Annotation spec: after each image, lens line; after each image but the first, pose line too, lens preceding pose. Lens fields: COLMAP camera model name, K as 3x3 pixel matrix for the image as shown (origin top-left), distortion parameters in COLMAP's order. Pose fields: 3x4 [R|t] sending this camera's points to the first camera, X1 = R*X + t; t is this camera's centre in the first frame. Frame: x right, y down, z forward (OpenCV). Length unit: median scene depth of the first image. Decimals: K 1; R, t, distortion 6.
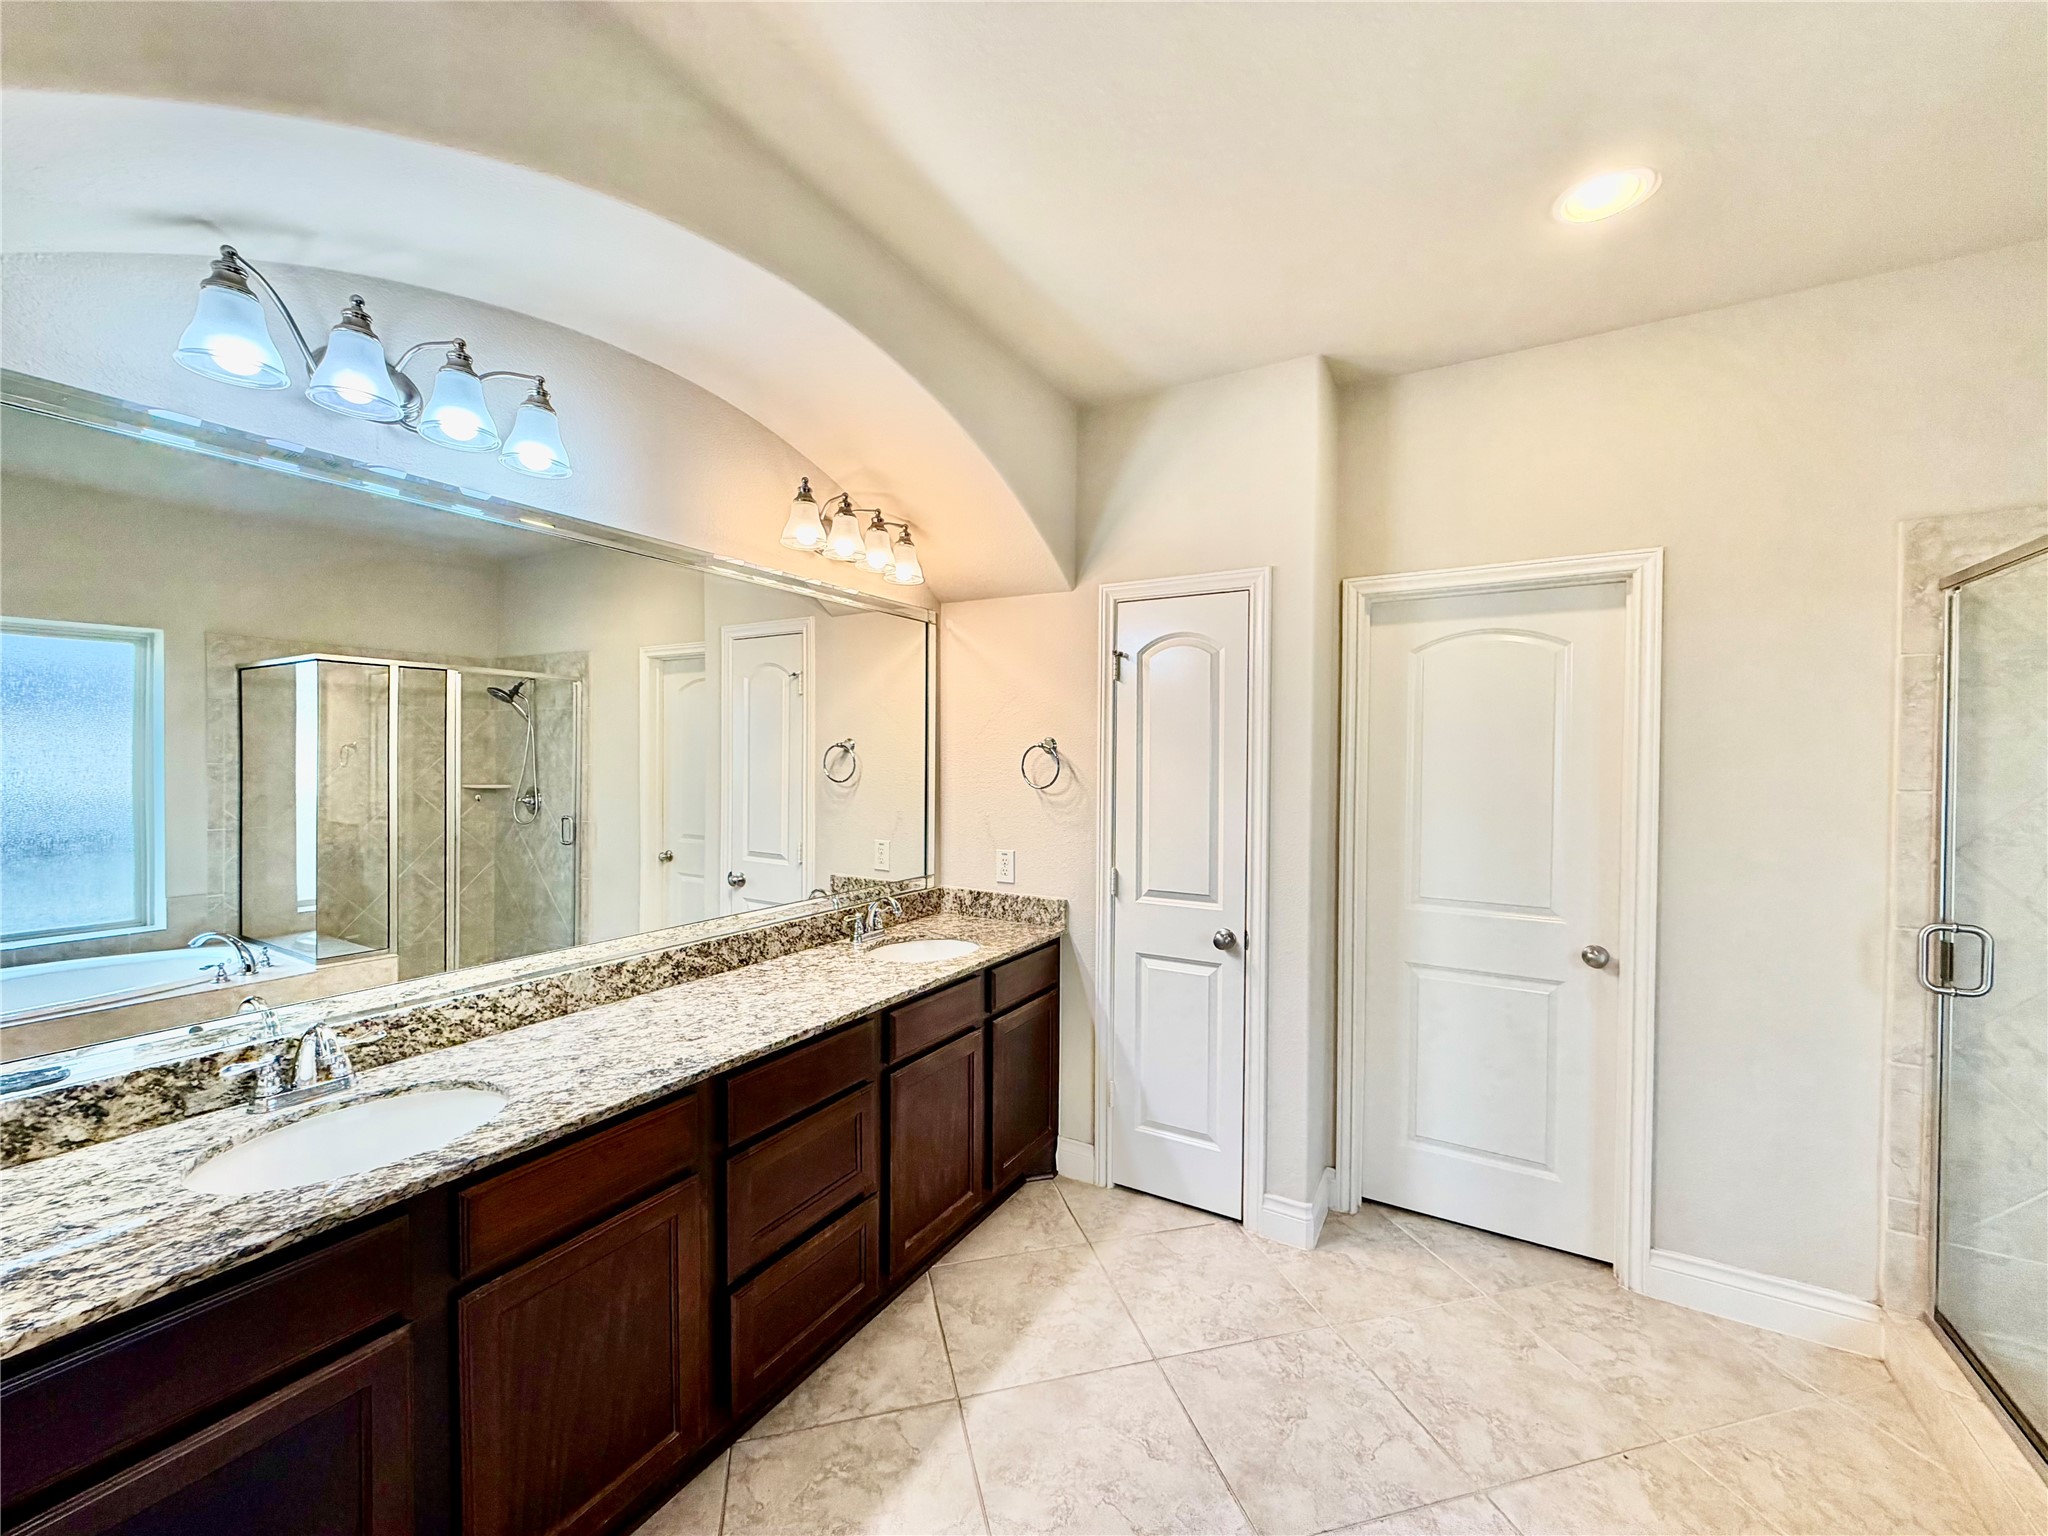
lens RADIAL K [[813.8, 0, 1026.8], [0, 813.8, 765.7], [0, 0, 1]] dist [0.000253, 0.000712]
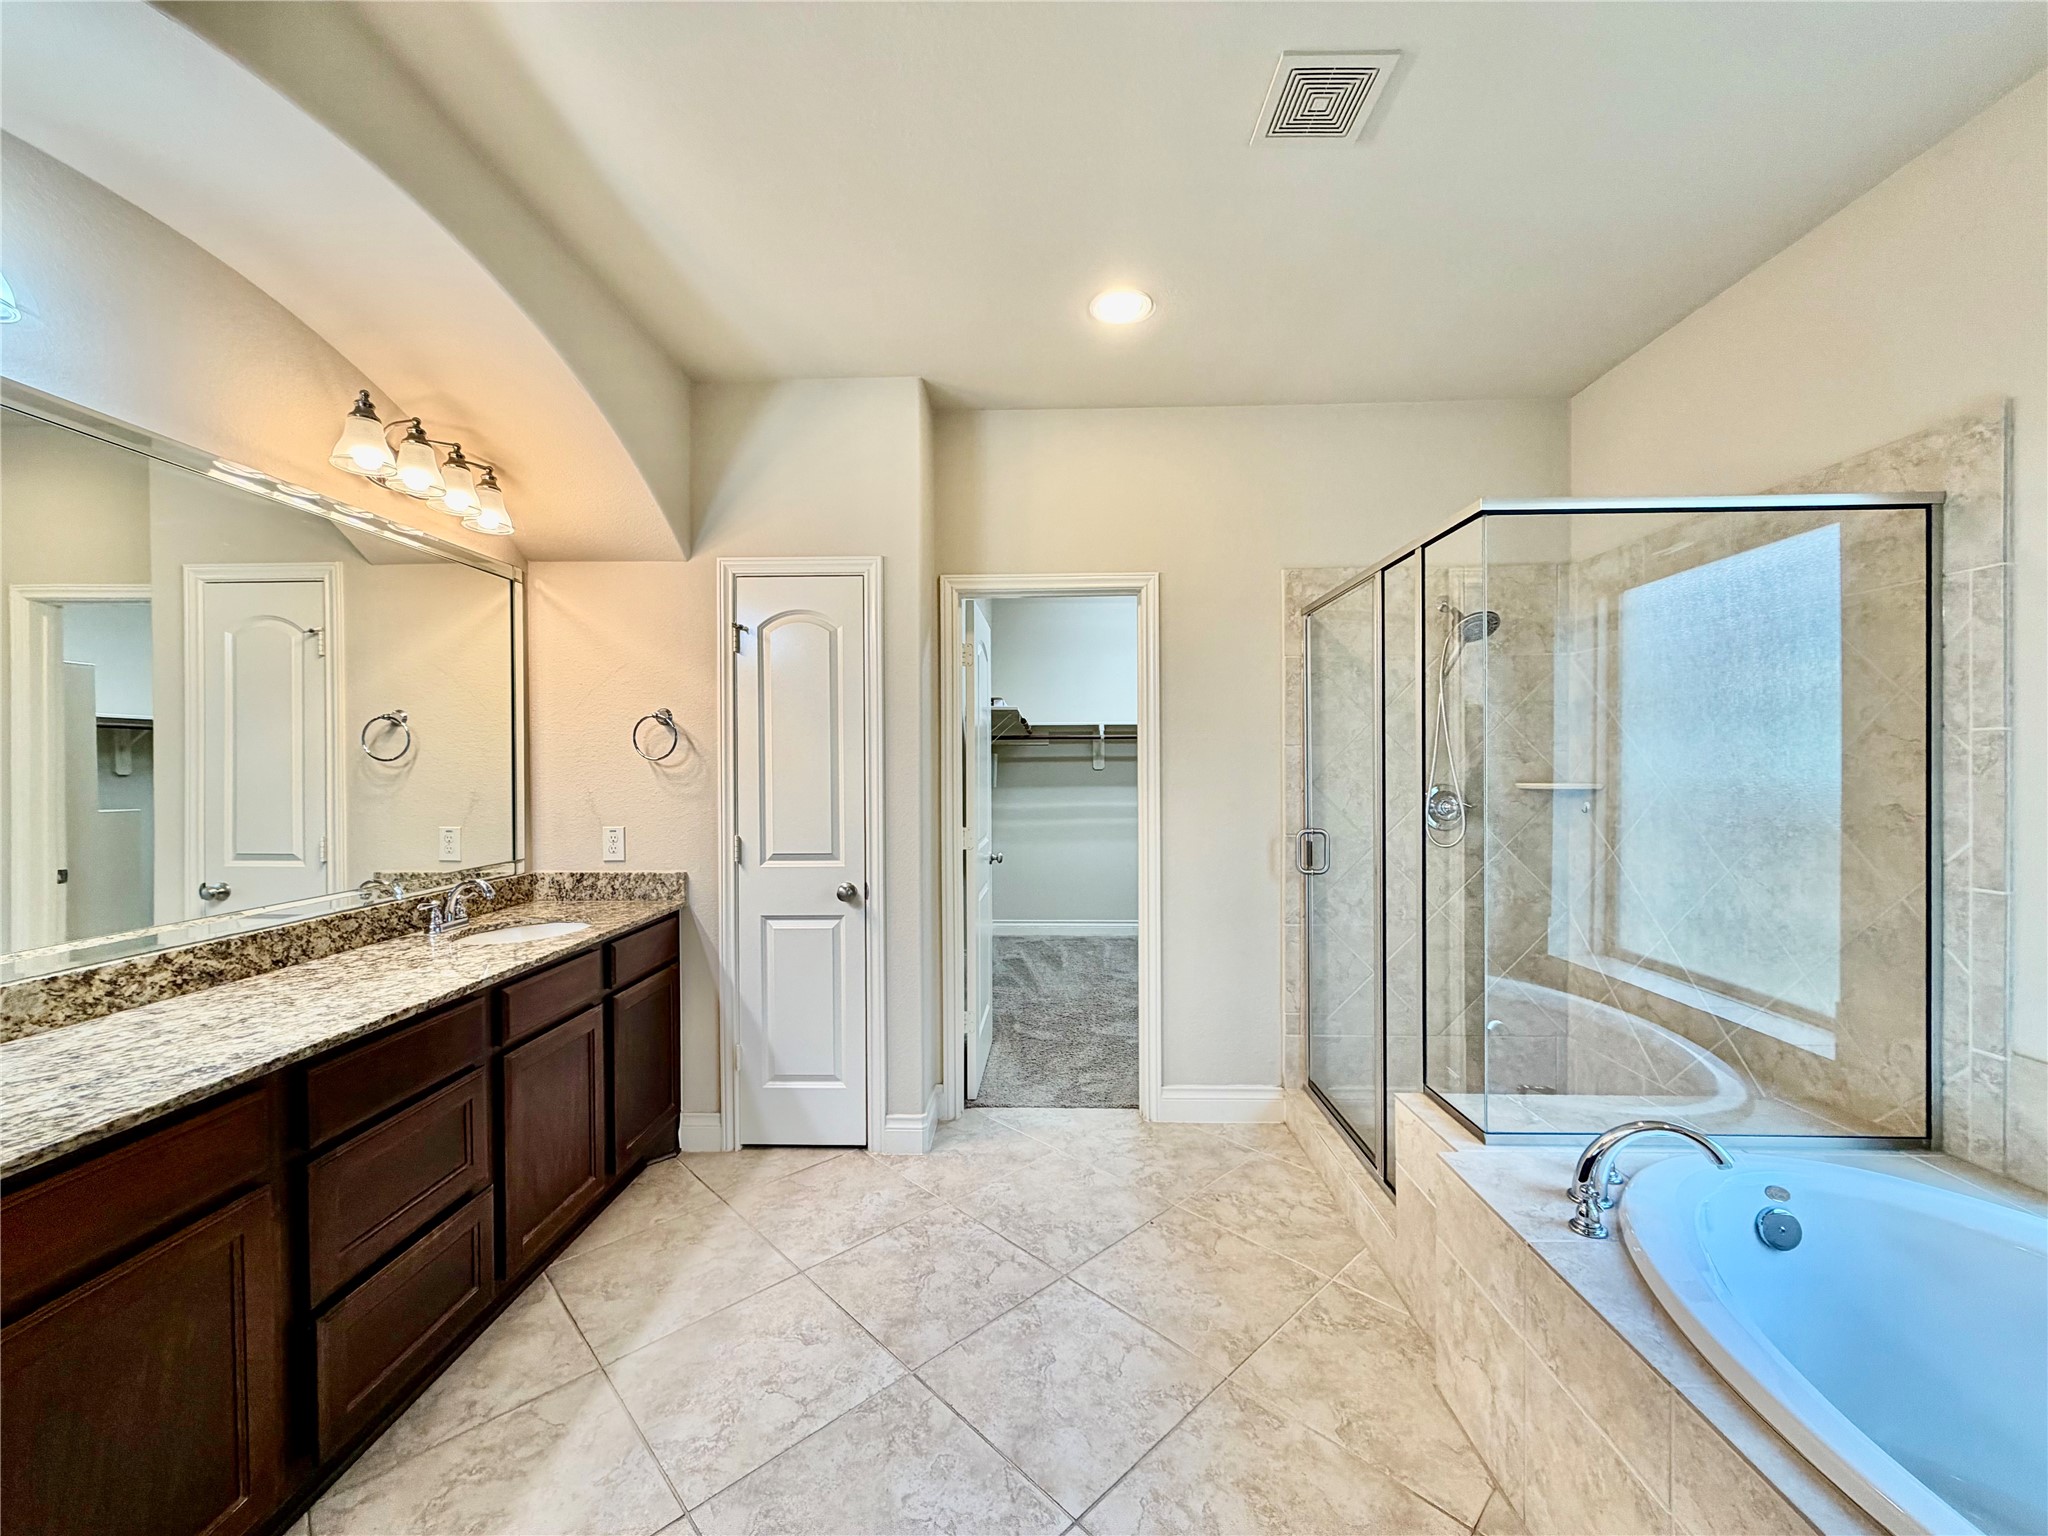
lens RADIAL K [[813.8, 0, 1024.9], [0, 813.8, 768.7], [0, 0, 1]] dist [0.000253, 0.000712]
pose [[0.875380, -0.015575, 0.483184, -0.090485], [0.019111, 0.999815, -0.002394, 0.066548], [-0.483057, 0.011330, 0.875515, -0.094458]]
